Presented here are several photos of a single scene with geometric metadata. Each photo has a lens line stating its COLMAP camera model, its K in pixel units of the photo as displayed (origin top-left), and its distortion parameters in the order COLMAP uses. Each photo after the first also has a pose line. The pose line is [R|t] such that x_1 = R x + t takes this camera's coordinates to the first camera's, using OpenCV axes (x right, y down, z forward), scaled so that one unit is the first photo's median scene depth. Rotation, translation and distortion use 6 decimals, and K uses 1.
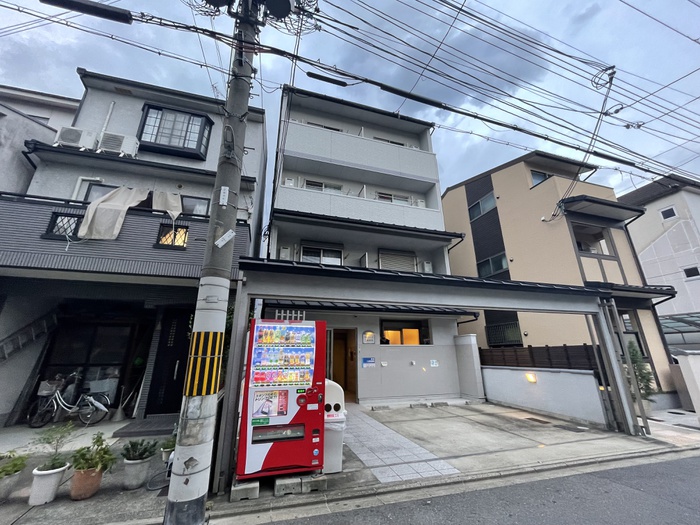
lens RADIAL K [[285.4, 0, 350.0], [0, 285.4, 262.5], [0, 0, 1]] dist [-0.002046, -0.000212]
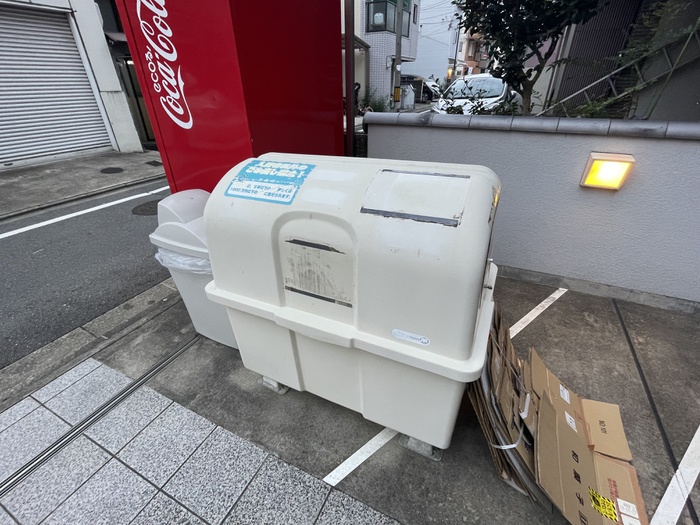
lens RADIAL K [[322.1, 0, 350.0], [0, 322.1, 262.5], [0, 0, 1]] dist [-0.000433, -0.000048]
pose [[-0.691406, 0.366784, -0.622436, 0.042438], [0.244433, 0.929496, 0.276207, 0.282065], [0.679860, 0.038828, -0.732313, 0.802582]]
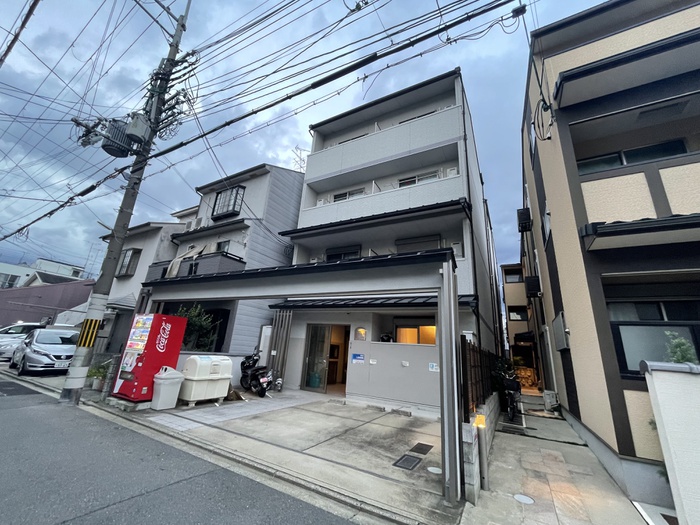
lens RADIAL K [[285.4, 0, 350.0], [0, 285.4, 262.5], [0, 0, 1]] dist [-0.002046, -0.000212]
pose [[0.689374, -0.166029, -0.705123, 0.993170], [0.151482, 0.984901, -0.083807, 0.119880], [0.708390, -0.049039, 0.704115, 0.357611]]
